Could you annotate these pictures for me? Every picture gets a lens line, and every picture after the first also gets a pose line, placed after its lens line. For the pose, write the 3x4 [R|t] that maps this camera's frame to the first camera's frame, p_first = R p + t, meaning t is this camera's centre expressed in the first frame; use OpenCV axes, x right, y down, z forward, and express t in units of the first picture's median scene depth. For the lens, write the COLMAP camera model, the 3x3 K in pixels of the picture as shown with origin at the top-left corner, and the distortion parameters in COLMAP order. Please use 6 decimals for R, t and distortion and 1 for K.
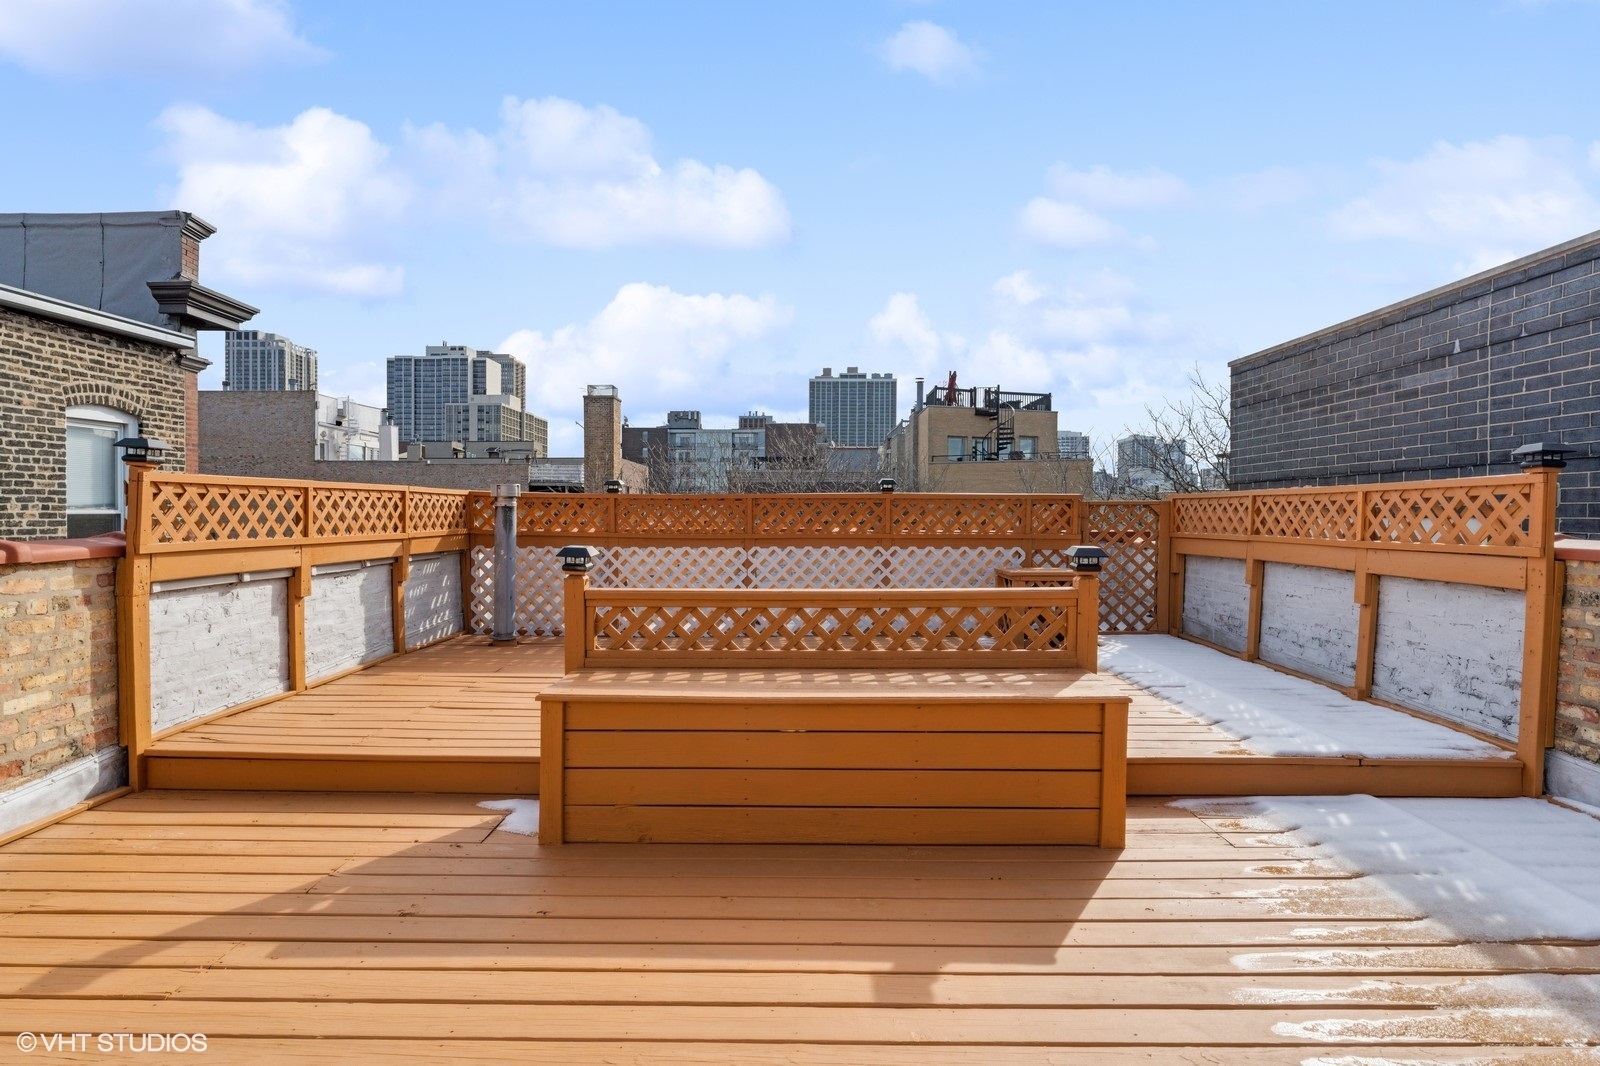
lens RADIAL K [[809.2, 0, 813.4], [0, 809.2, 522.5], [0, 0, 1]] dist [0.002908, -0.001422]
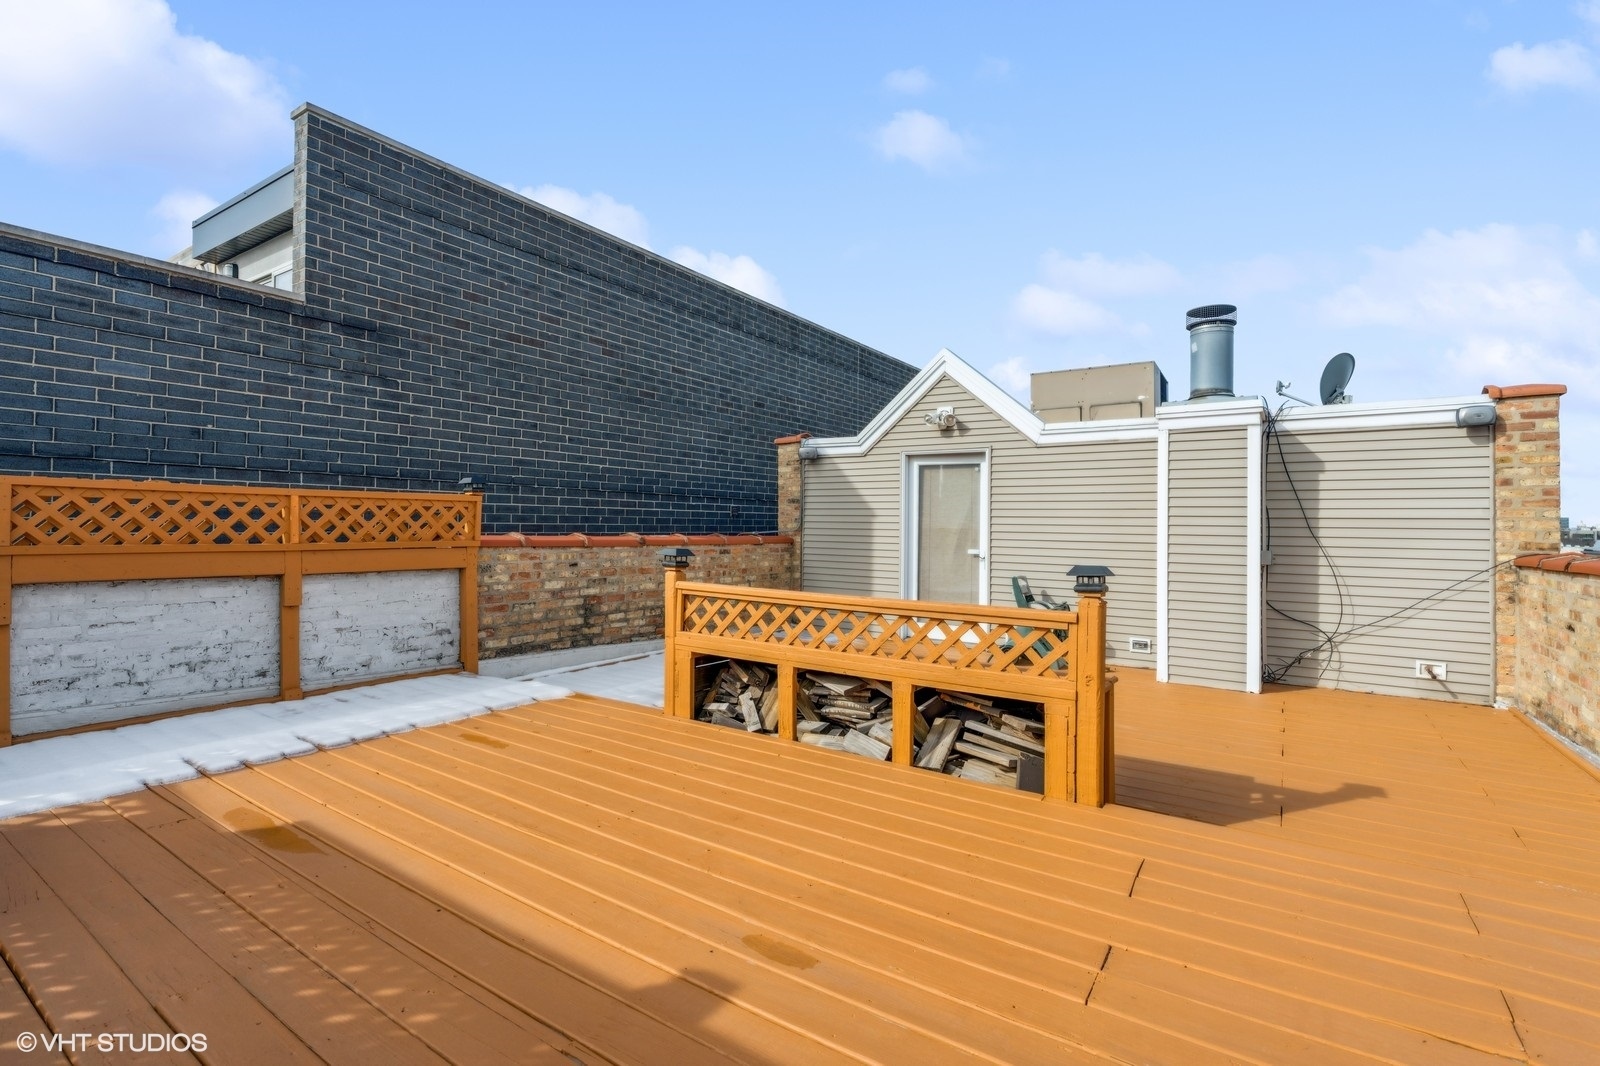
lens RADIAL K [[732.3, 0, 805.3], [0, 732.3, 508.5], [0, 0, 1]] dist [-0.004950, 0.001024]
pose [[-0.828881, -0.000508, 0.559424, -0.253465], [-0.009821, 0.999859, -0.013644, -0.010566], [-0.559338, -0.016803, -0.828769, 0.954120]]
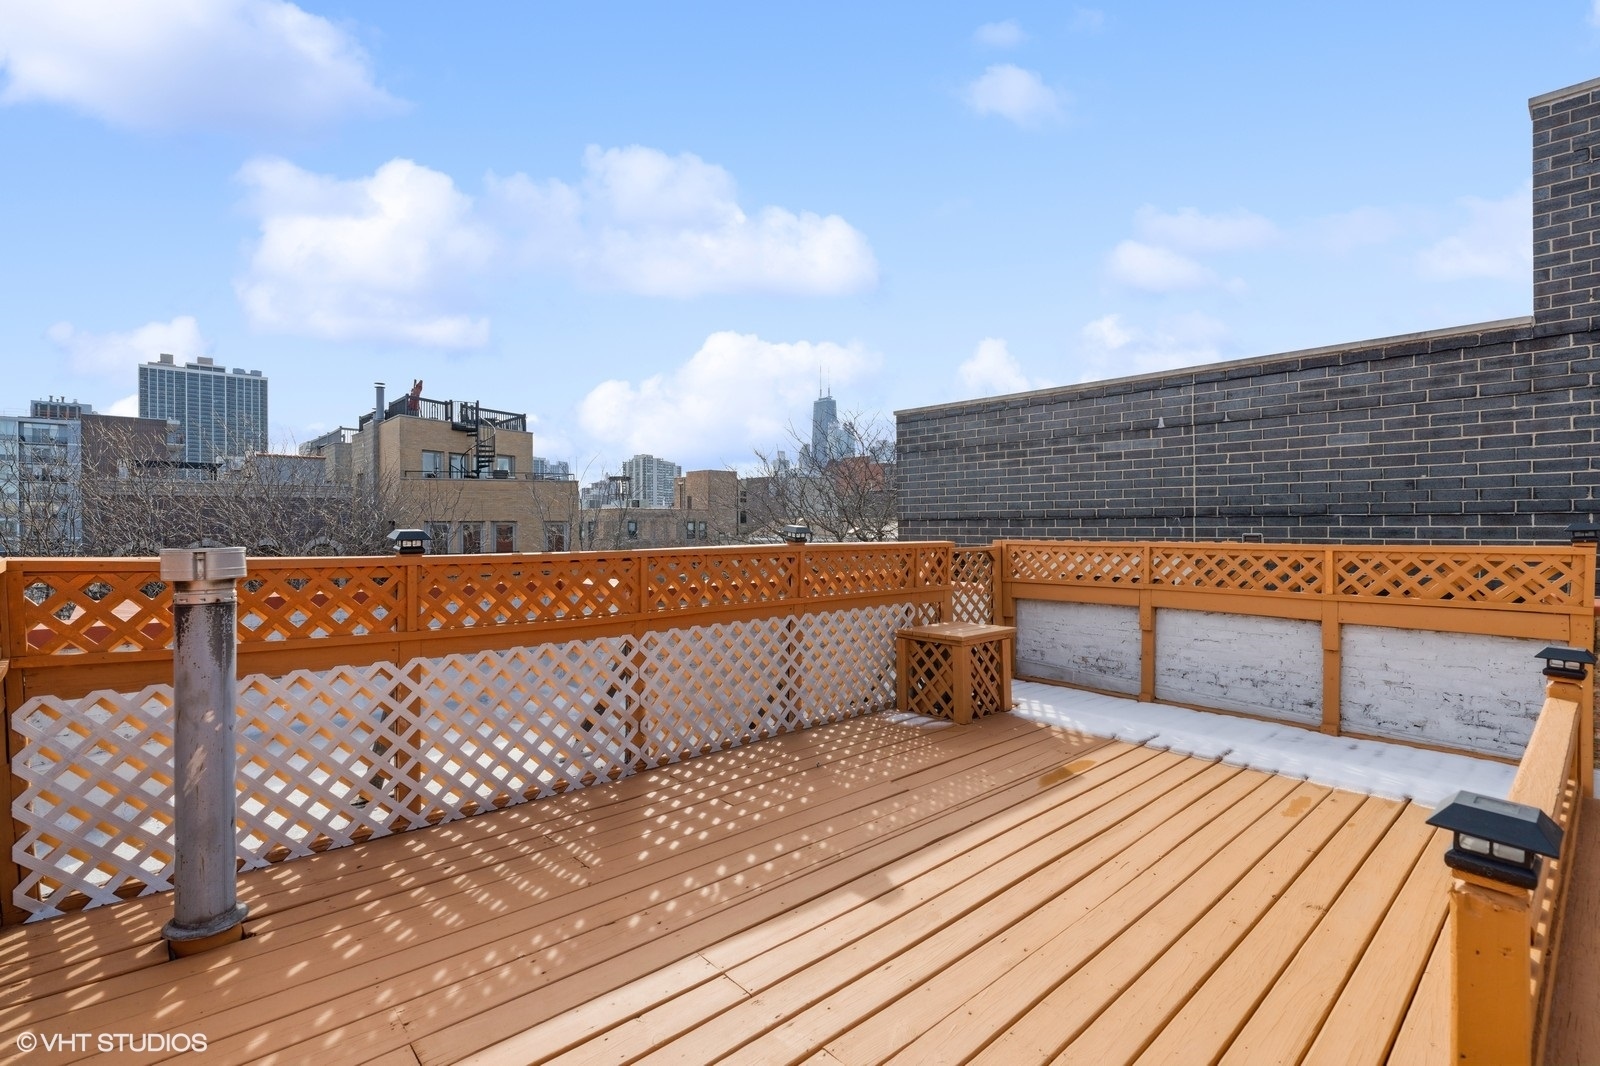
lens RADIAL K [[732.3, 0, 794.1], [0, 732.3, 532.8], [0, 0, 1]] dist [-0.004950, 0.001024]
pose [[0.747231, -0.009759, 0.664493, -0.383519], [0.010979, 0.999937, 0.002340, -0.050422], [-0.664474, 0.005547, 0.747291, 0.498669]]
